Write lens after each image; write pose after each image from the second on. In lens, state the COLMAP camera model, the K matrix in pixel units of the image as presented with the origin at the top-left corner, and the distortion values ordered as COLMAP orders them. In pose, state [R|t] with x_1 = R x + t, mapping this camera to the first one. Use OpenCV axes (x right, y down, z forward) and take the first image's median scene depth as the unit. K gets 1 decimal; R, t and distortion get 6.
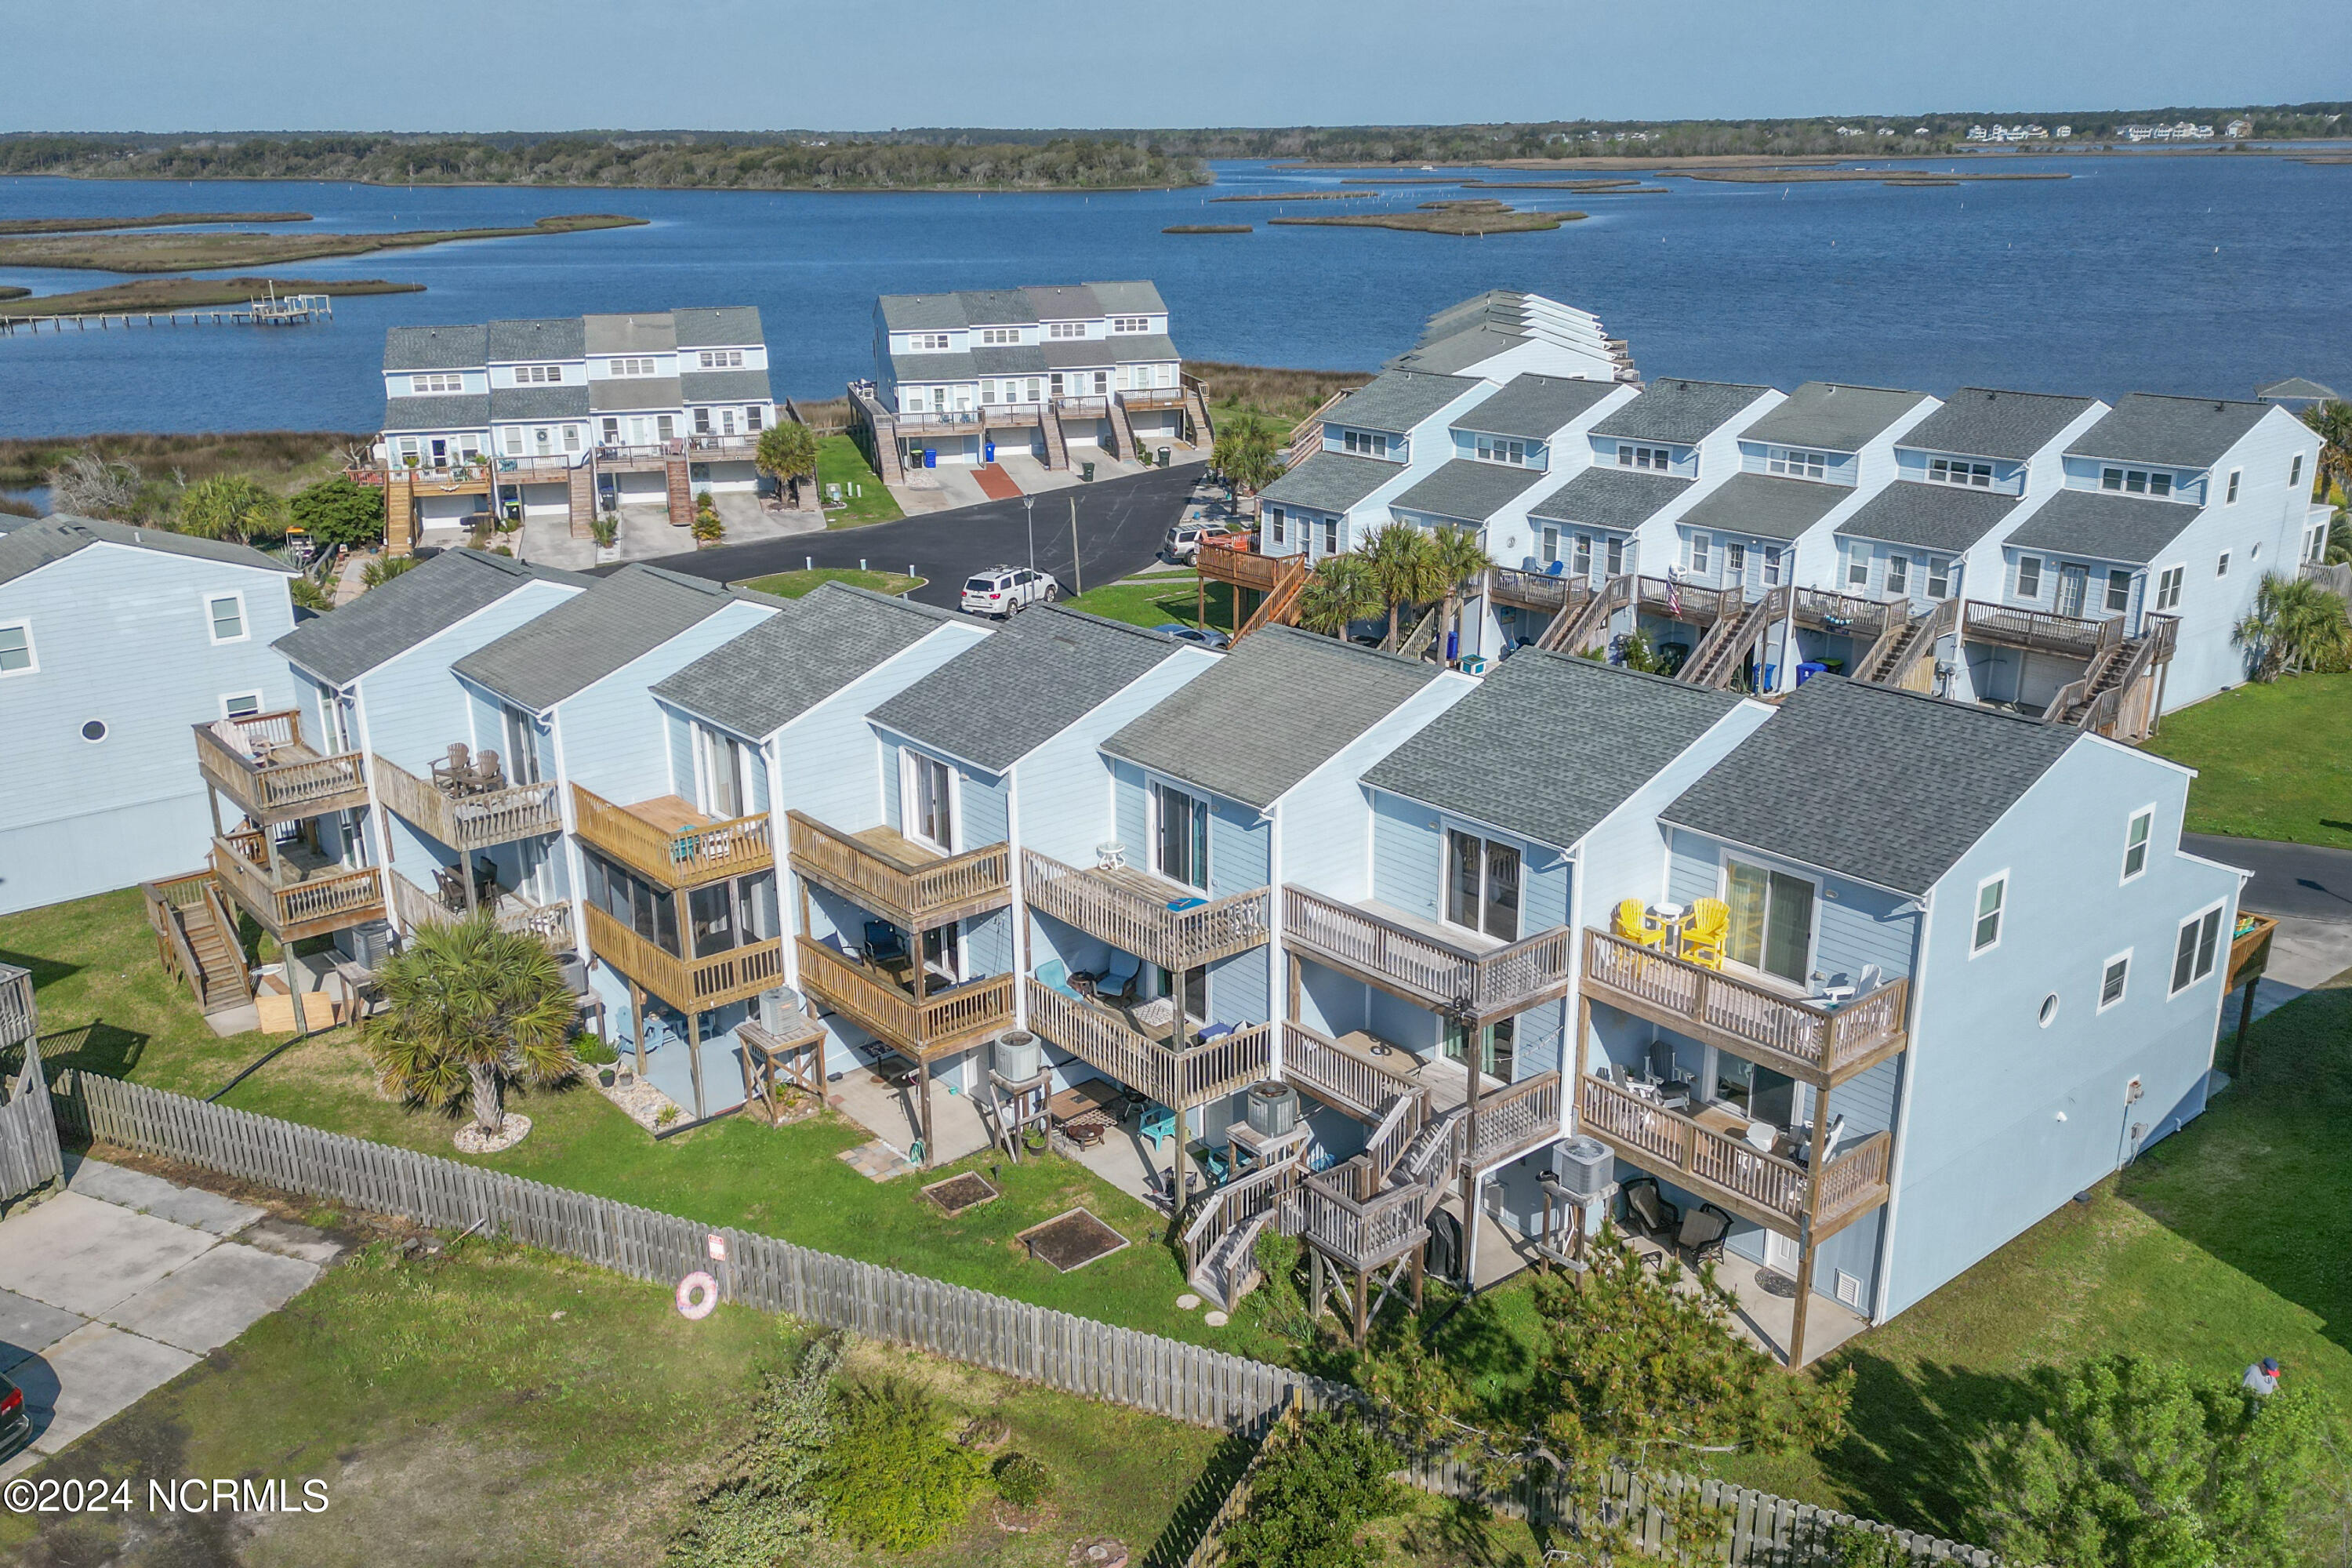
lens RADIAL K [[1900.7, 0, 1176.0], [0, 1900.7, 784.0], [0, 0, 1]] dist [0.117144, -0.196343]
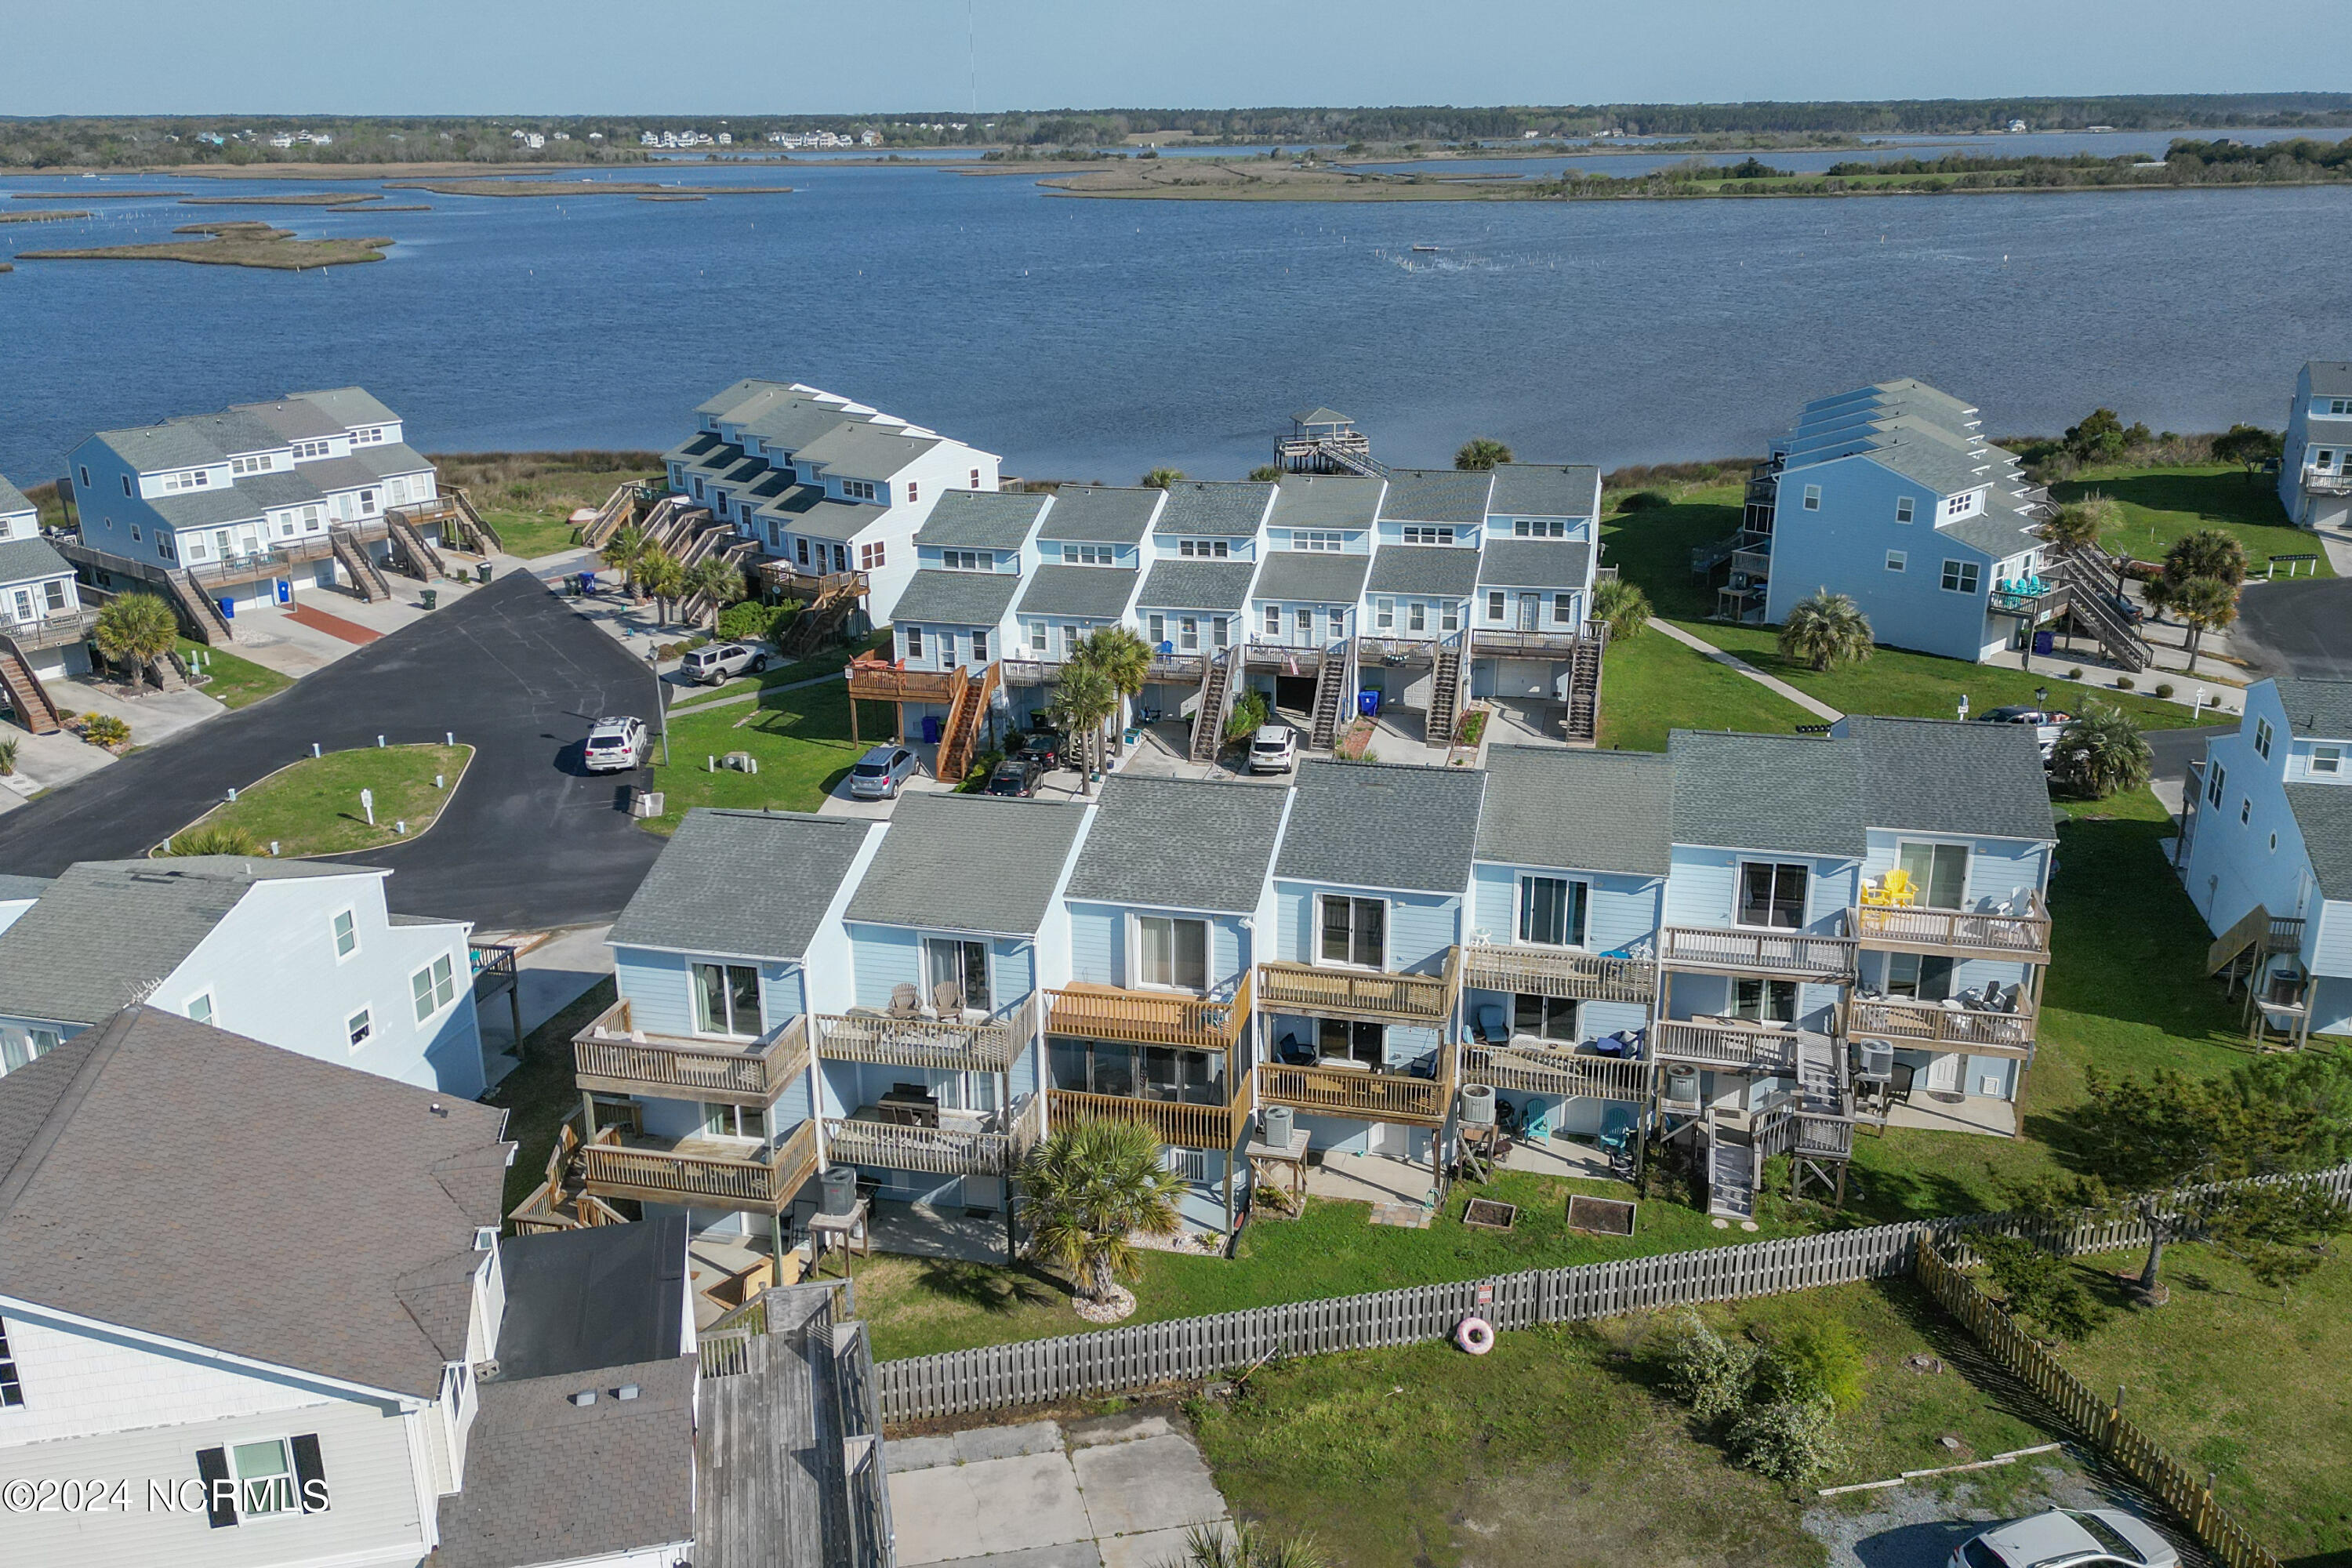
lens RADIAL K [[1879.7, 0, 1176.0], [0, 1879.7, 784.0], [0, 0, 1]] dist [0.124483, -0.154978]
pose [[0.808391, -0.189967, 0.557150, -0.480005], [0.189663, 0.980076, 0.058978, -0.096878], [-0.557253, 0.057994, 0.828315, 0.011711]]
